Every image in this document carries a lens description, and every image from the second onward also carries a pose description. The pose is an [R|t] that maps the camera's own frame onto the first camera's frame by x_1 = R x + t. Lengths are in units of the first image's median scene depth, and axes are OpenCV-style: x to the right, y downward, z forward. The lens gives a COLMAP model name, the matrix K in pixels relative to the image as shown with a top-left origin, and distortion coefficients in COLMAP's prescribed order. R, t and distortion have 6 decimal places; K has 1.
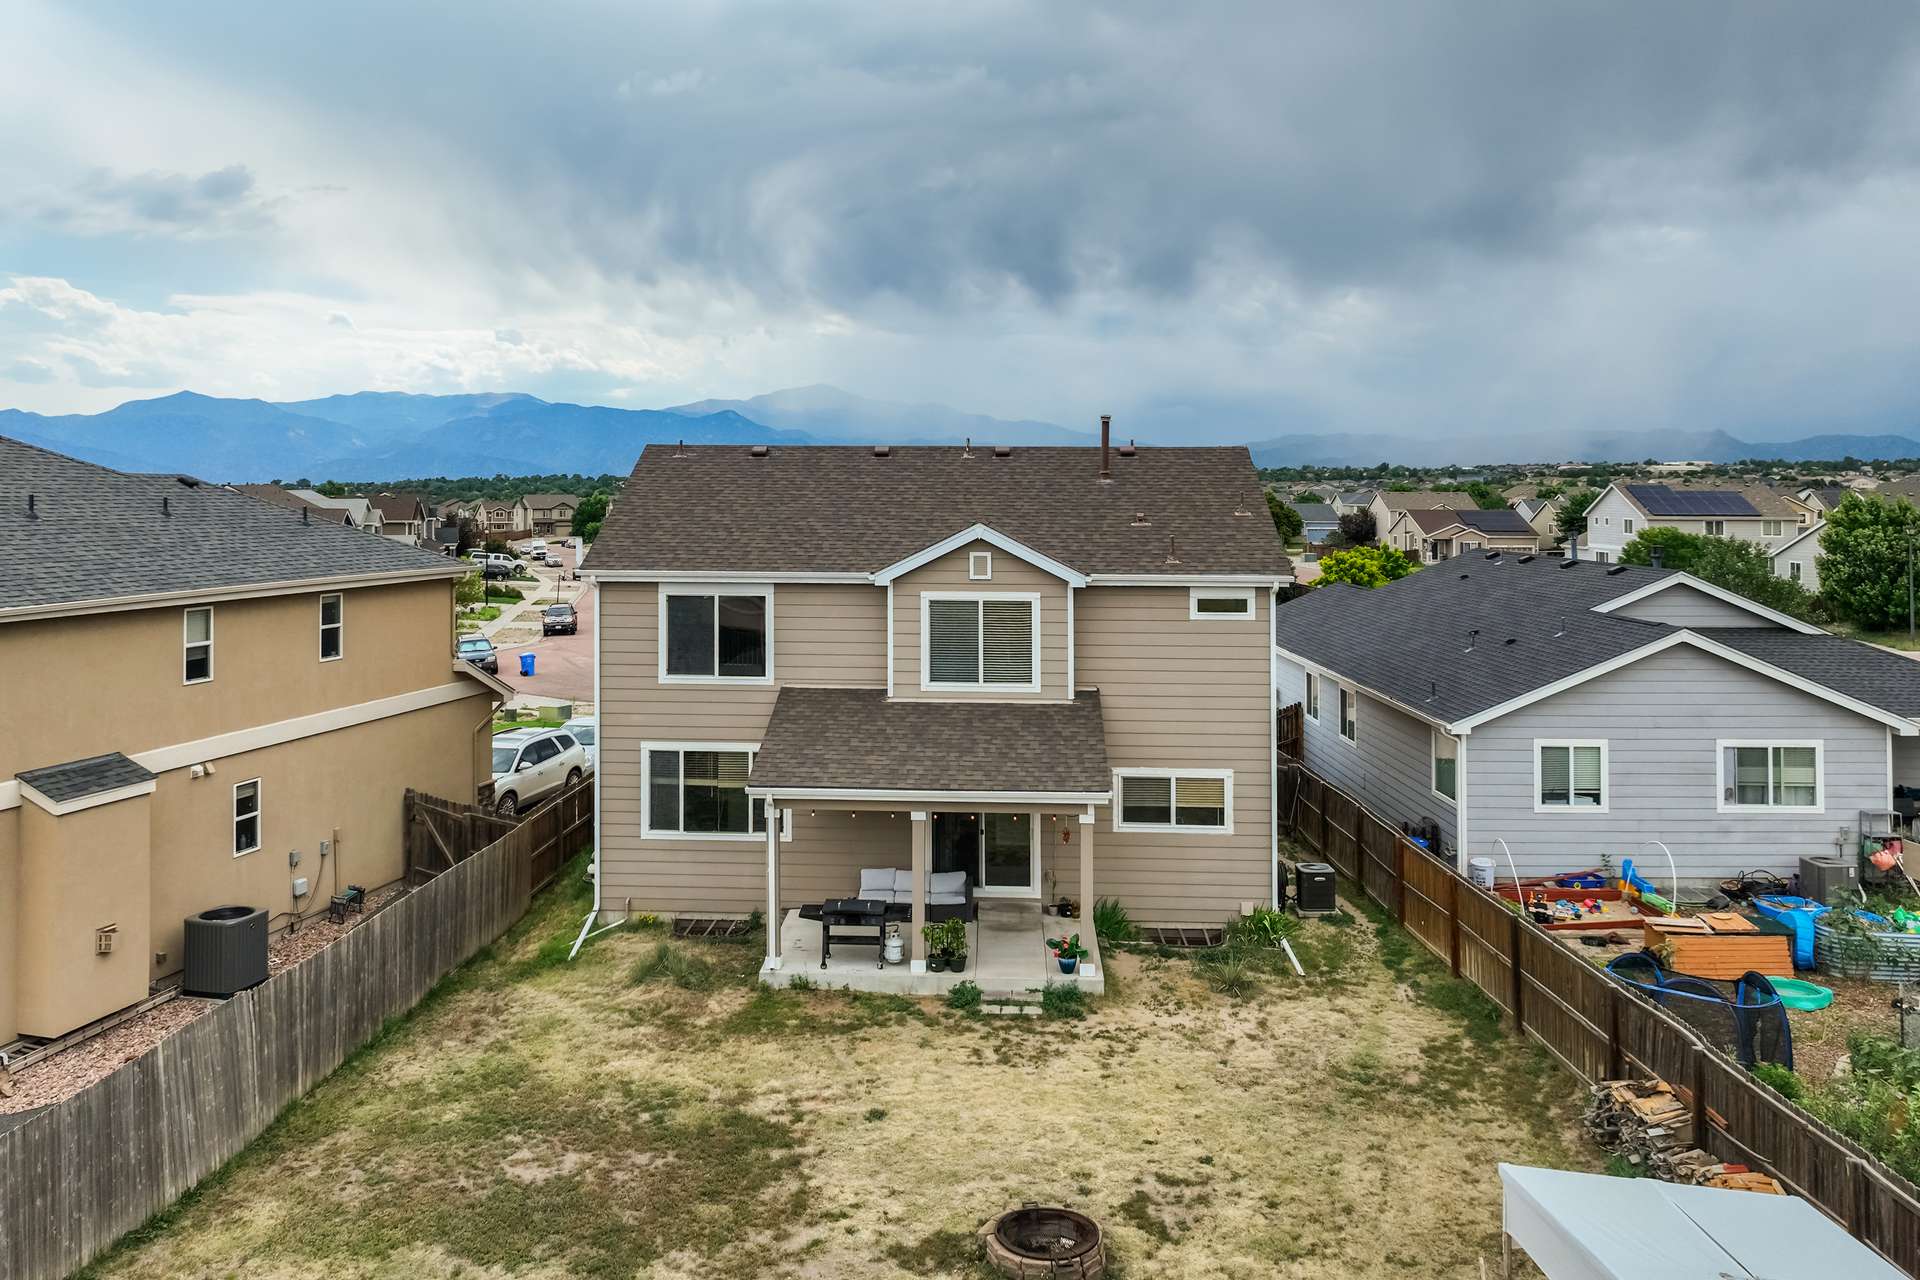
lens RADIAL K [[1380.5, 0, 960.8], [0, 1380.5, 544.8], [0, 0, 1]] dist [0.003005, 0.007065]
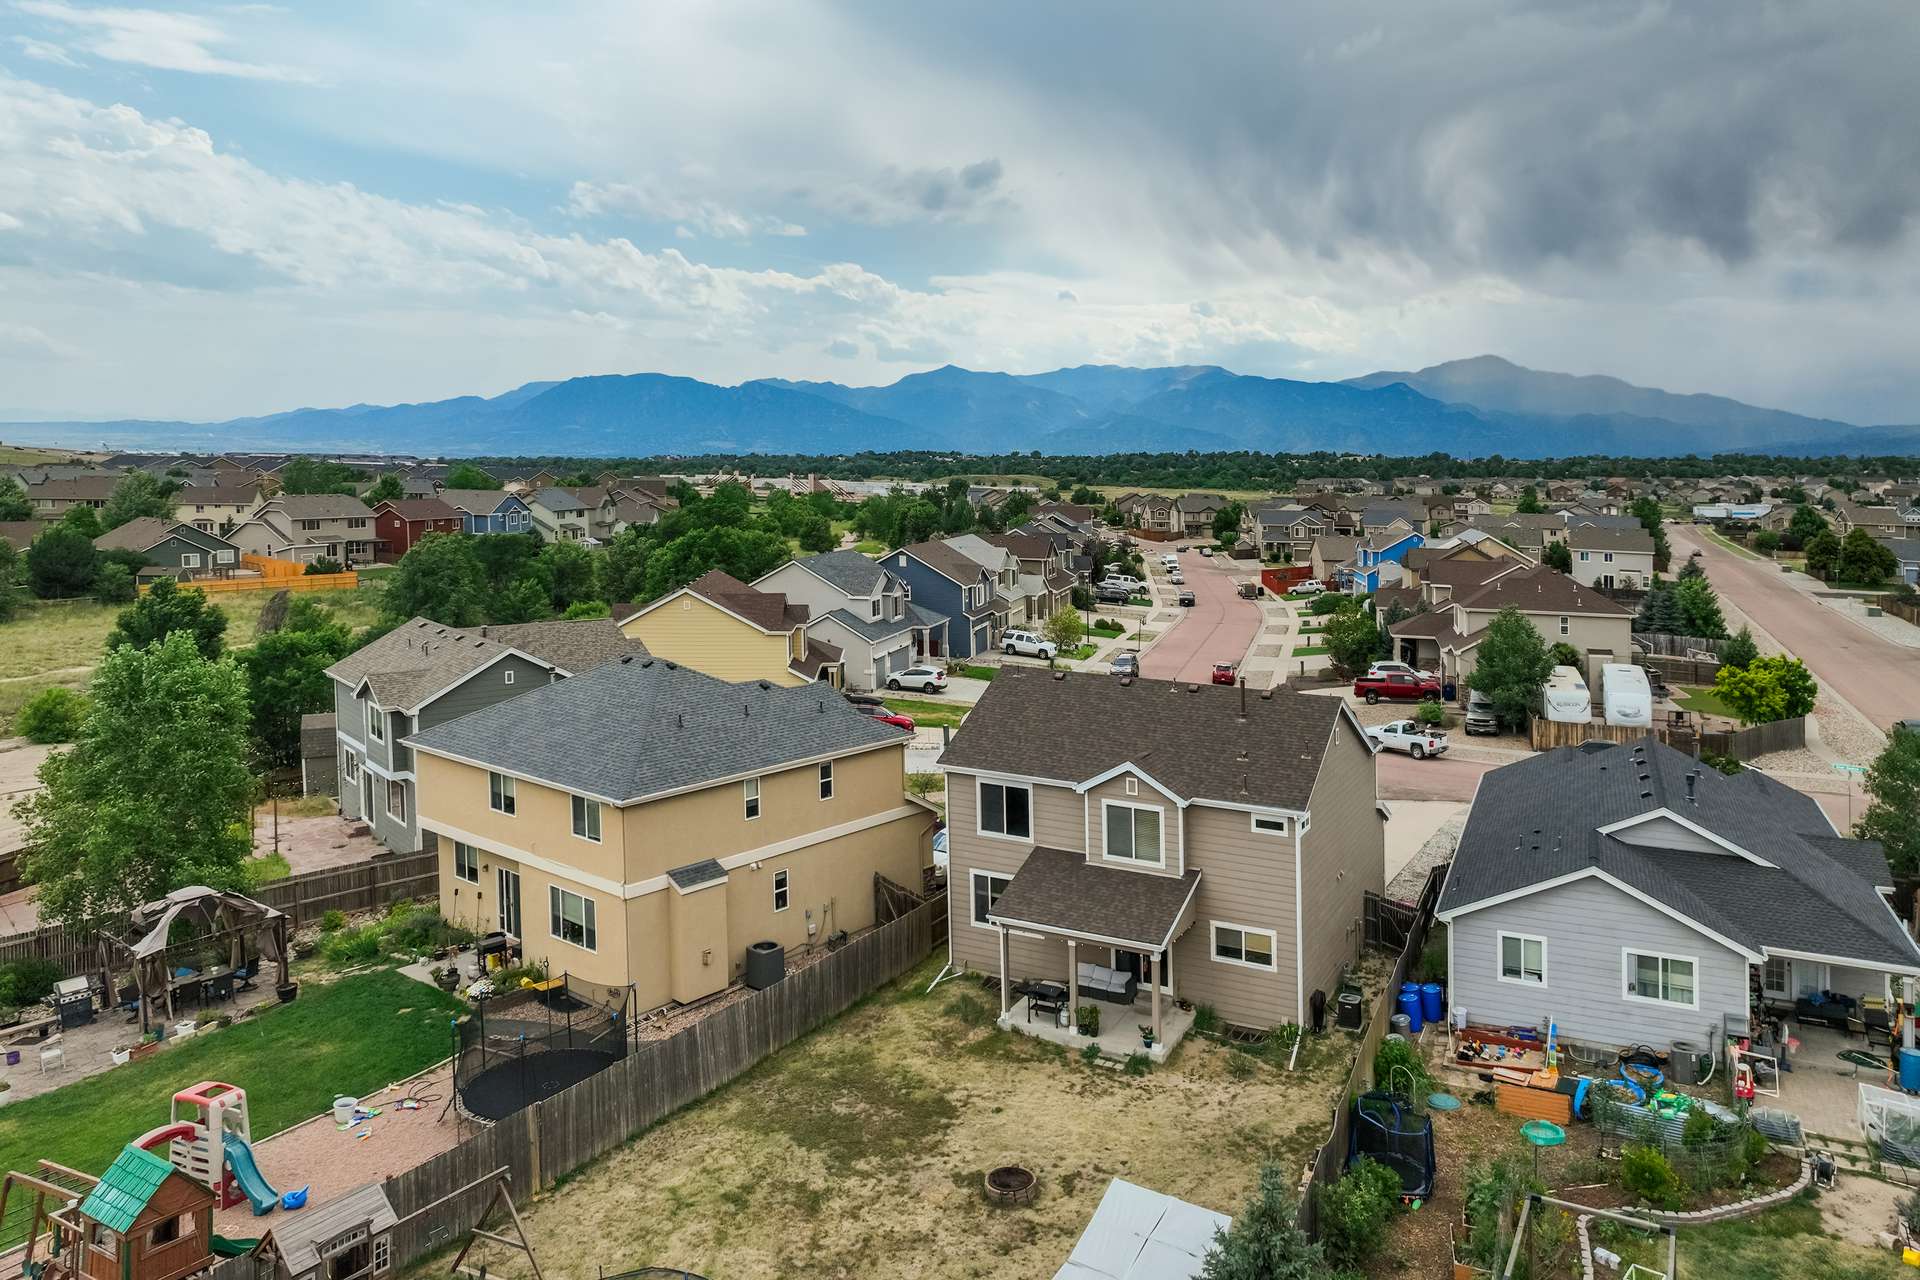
lens RADIAL K [[1380.5, 0, 960.8], [0, 1380.5, 544.8], [0, 0, 1]] dist [0.003005, 0.007065]
pose [[0.878953, -0.024785, -0.476264, 0.636283], [0.037880, 0.999122, 0.017913, -0.314748], [0.475402, -0.033785, 0.879120, -0.528056]]
